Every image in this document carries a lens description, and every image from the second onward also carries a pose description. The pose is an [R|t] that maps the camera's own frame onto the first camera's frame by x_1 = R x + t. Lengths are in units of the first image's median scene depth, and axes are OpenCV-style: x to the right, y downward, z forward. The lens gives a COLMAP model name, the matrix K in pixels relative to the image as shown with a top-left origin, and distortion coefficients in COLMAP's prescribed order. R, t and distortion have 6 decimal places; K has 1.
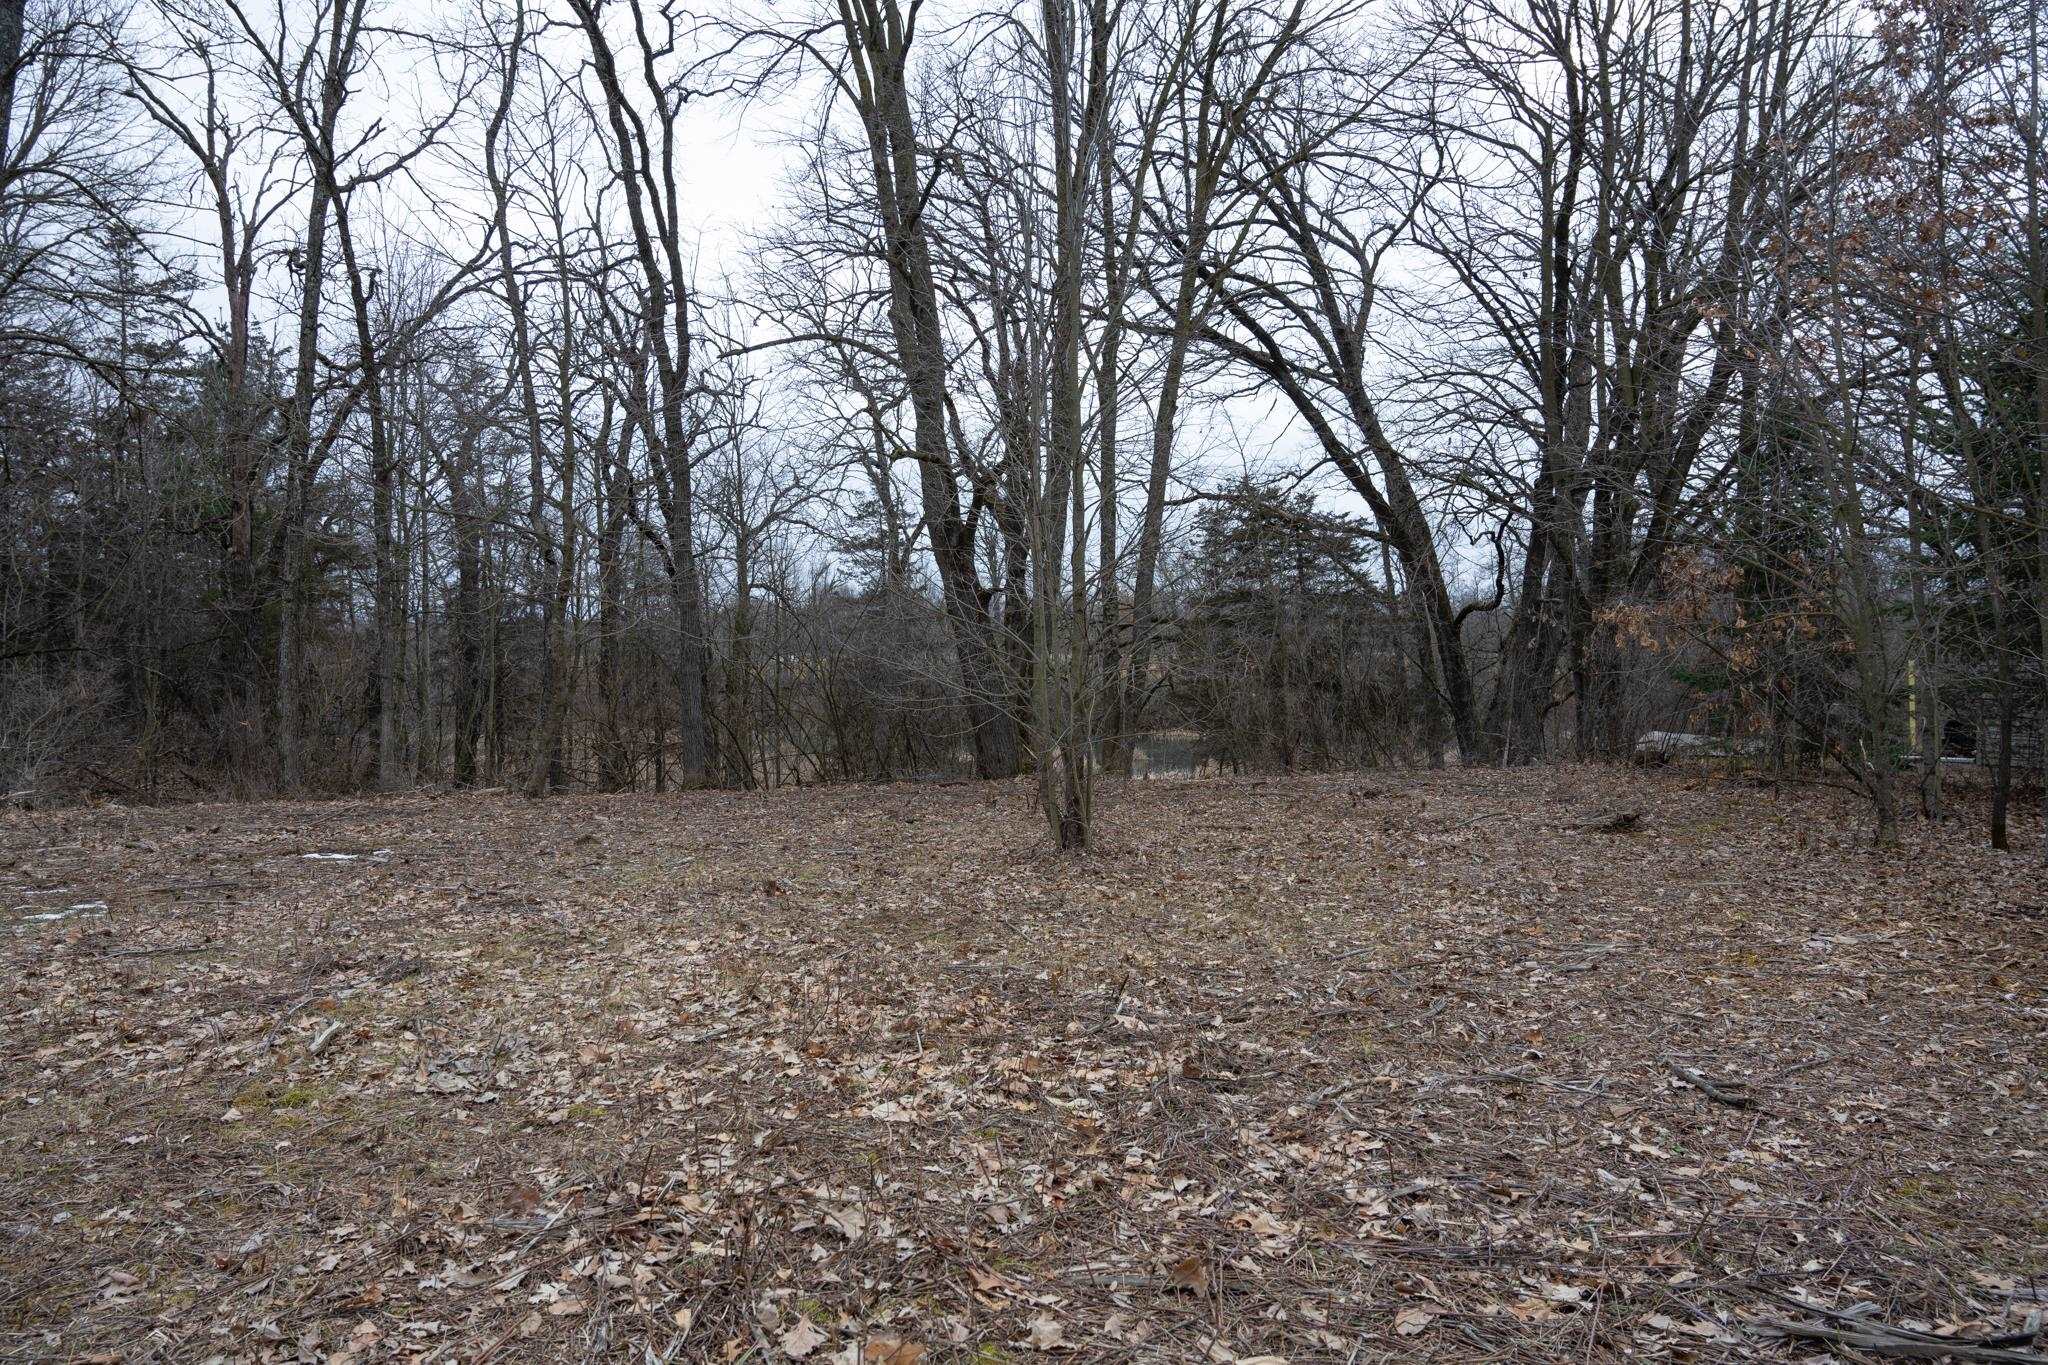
lens RADIAL K [[1367.5, 0, 1014.1], [0, 1367.5, 667.8], [0, 0, 1]] dist [-0.006932, 0.000635]
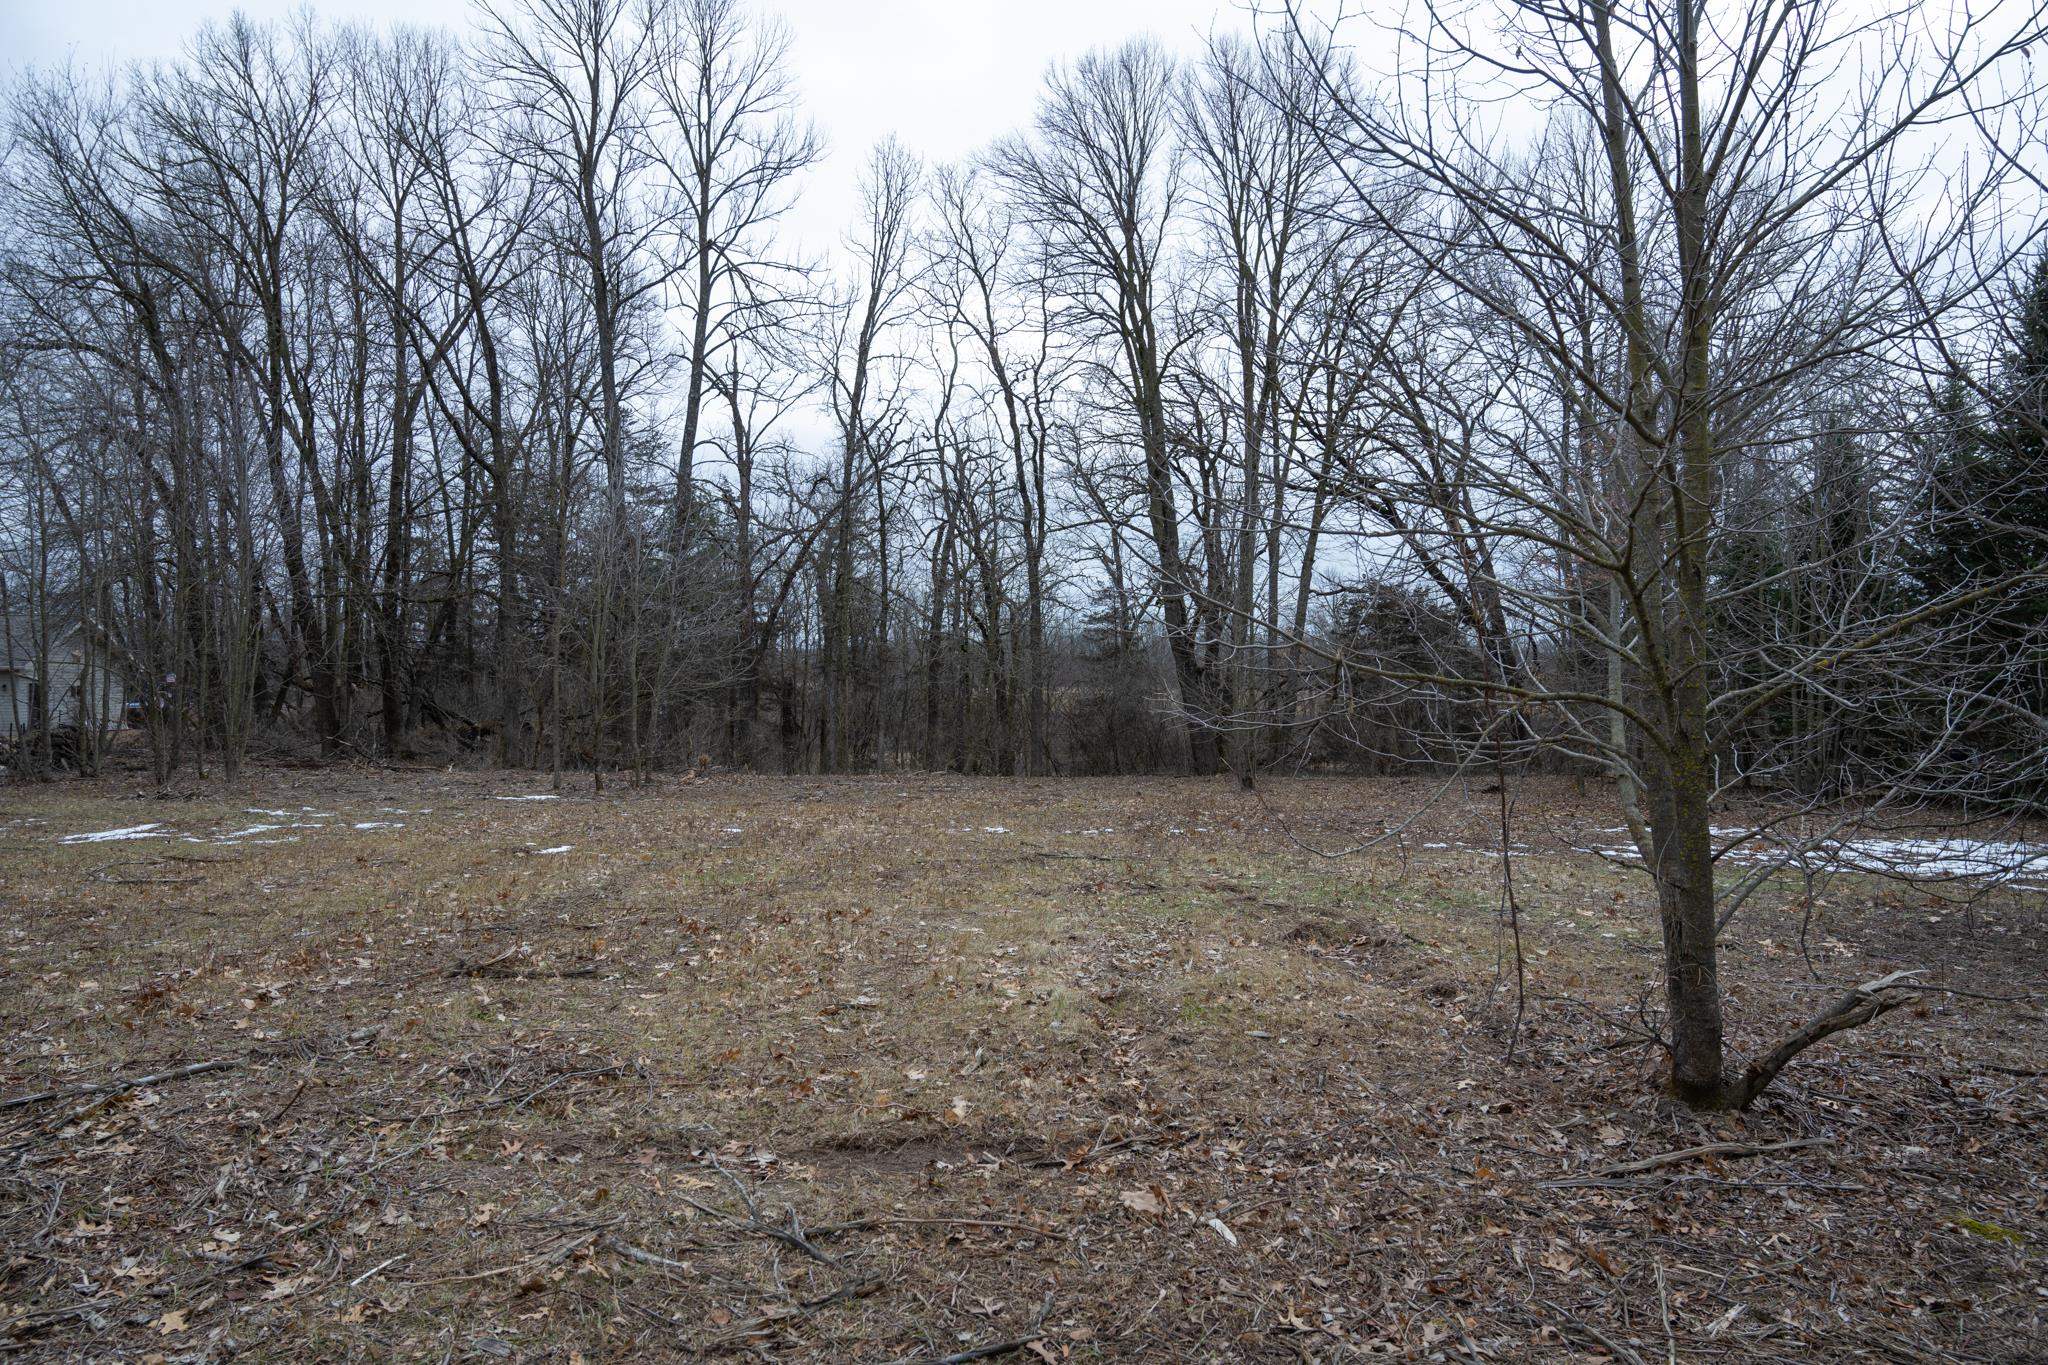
lens RADIAL K [[1367.5, 0, 1027.3], [0, 1367.5, 688.2], [0, 0, 1]] dist [-0.006932, 0.000635]
pose [[0.994327, 0.014620, -0.105360, -0.050719], [-0.013898, 0.999875, 0.007576, -0.035085], [0.105457, -0.006068, 0.994405, -0.671184]]
